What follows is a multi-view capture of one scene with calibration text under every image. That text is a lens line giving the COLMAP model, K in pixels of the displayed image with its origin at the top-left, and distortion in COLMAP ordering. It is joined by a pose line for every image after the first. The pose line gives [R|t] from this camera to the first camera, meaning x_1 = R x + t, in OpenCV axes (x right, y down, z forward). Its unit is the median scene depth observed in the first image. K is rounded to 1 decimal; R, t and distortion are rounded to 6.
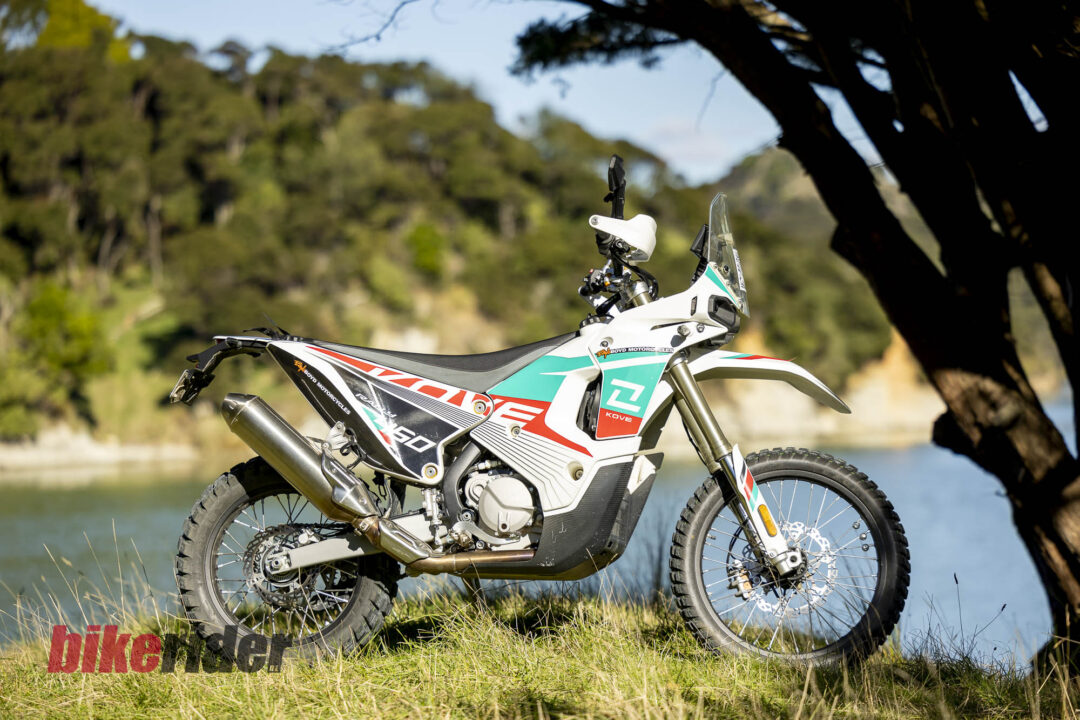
lens RADIAL K [[4121.7, 0, 540.0], [0, 4121.7, 360.0], [0, 0, 1]] dist [-0.183075, -0.623118]
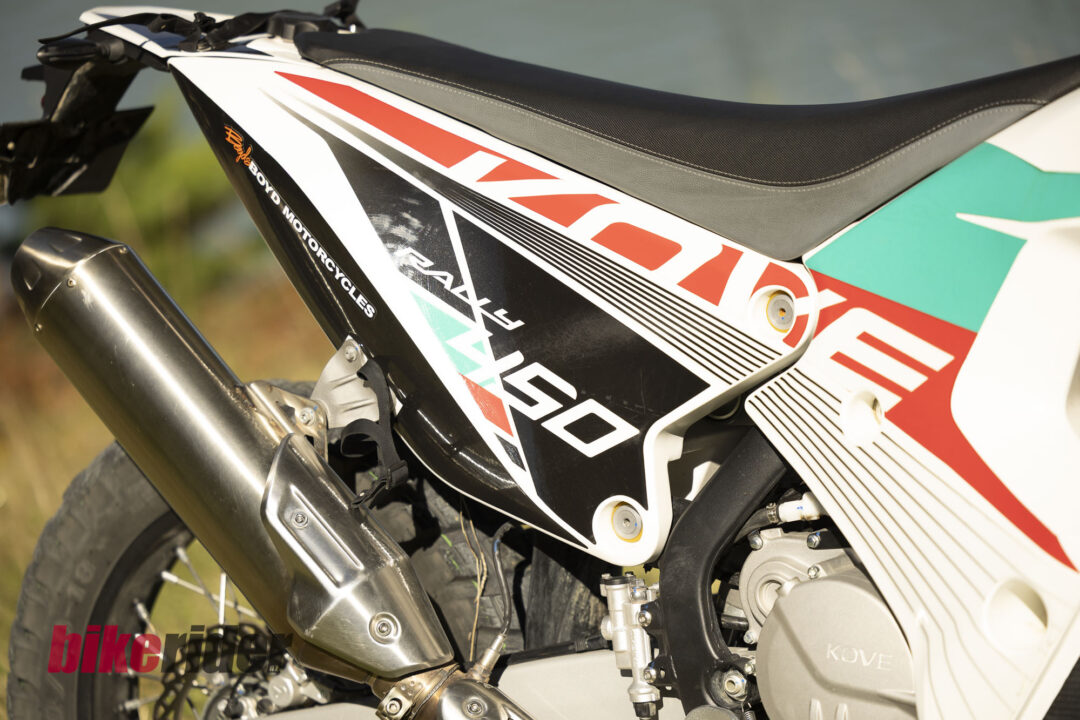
lens RADIAL K [[4121.7, 0, 540.0], [0, 4121.7, 360.0], [0, 0, 1]] dist [-0.183075, -0.623118]
pose [[0.913439, 0.043573, -0.404637, 0.086813], [0.057071, 0.970713, 0.233363, -0.053428], [0.402955, -0.236256, 0.884200, 0.739728]]
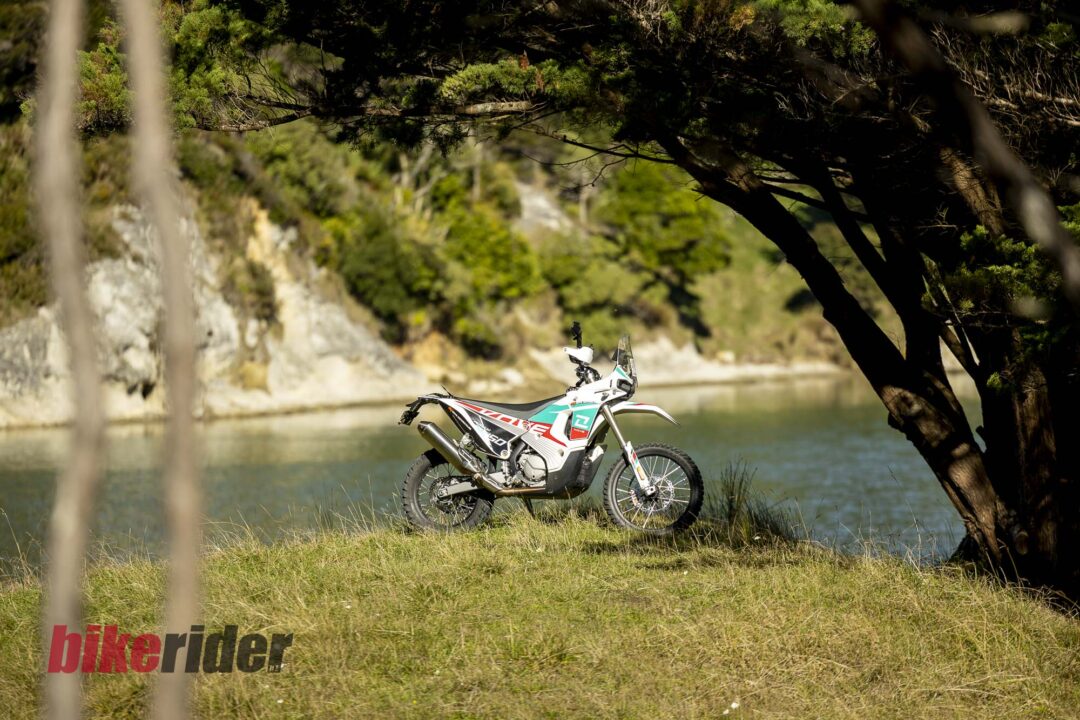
lens RADIAL K [[6379.5, 0, 540.0], [0, 6379.5, 360.0], [0, 0, 1]] dist [-0.294841, -0.848161]
pose [[0.989101, -0.009154, -0.146955, 0.533918], [0.012727, 0.999645, 0.023392, -0.112507], [0.146689, -0.025008, 0.988867, -2.628024]]
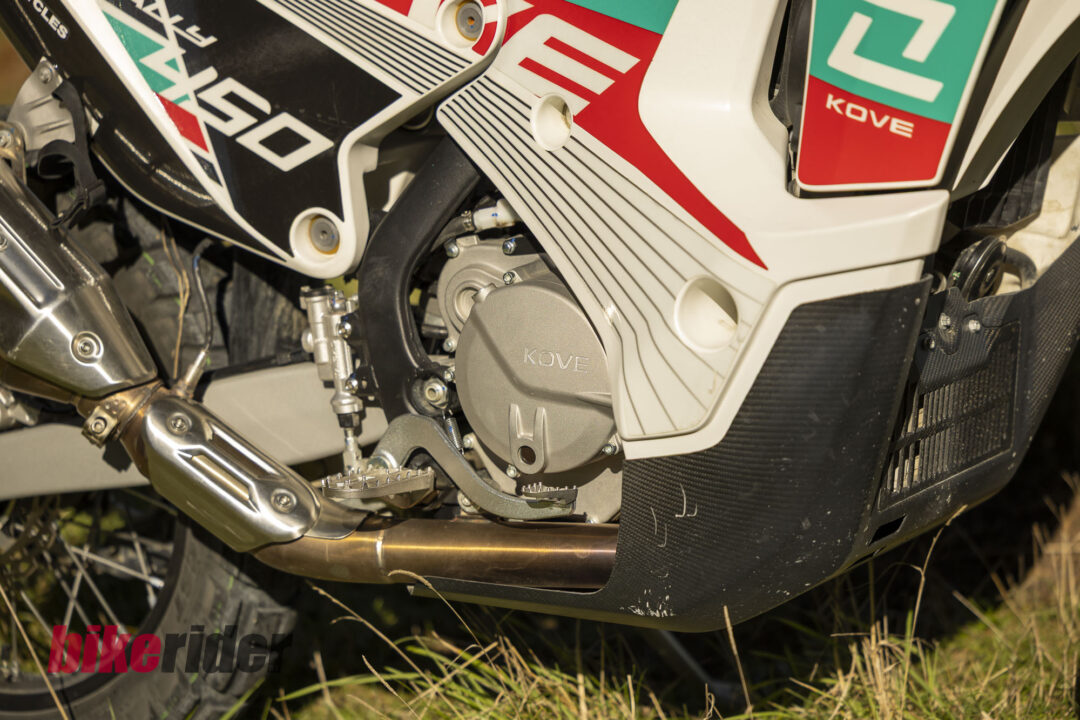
lens RADIAL K [[4121.7, 0, 540.0], [0, 4121.7, 360.0], [0, 0, 1]] dist [-0.183075, -0.623118]
pose [[0.936426, 0.041353, -0.348419, 0.091817], [0.068982, 0.951950, 0.298382, -0.051715], [0.344017, -0.303448, 0.888579, 0.739583]]
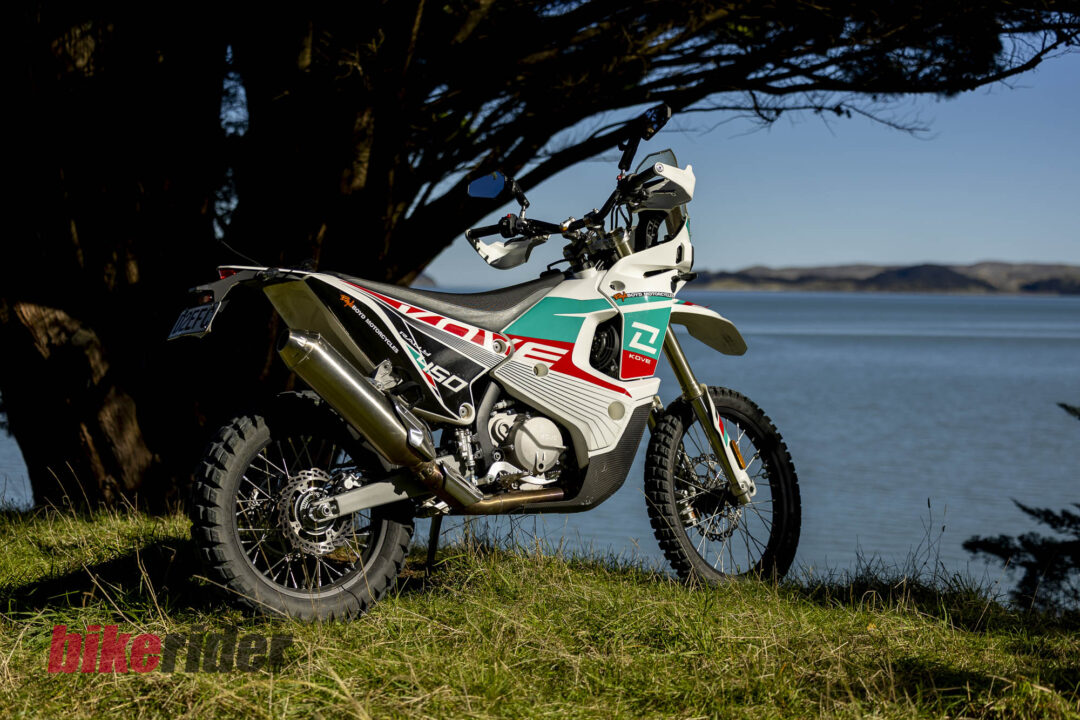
lens RADIAL K [[2136.0, 0, 540.0], [0, 2136.0, 360.0], [0, 0, 1]] dist [0.002284, -0.241206]
pose [[0.731259, 0.004411, 0.682085, -0.362055], [-0.029669, 0.999238, 0.025346, 0.001250], [-0.681454, -0.038771, 0.730833, 0.614846]]
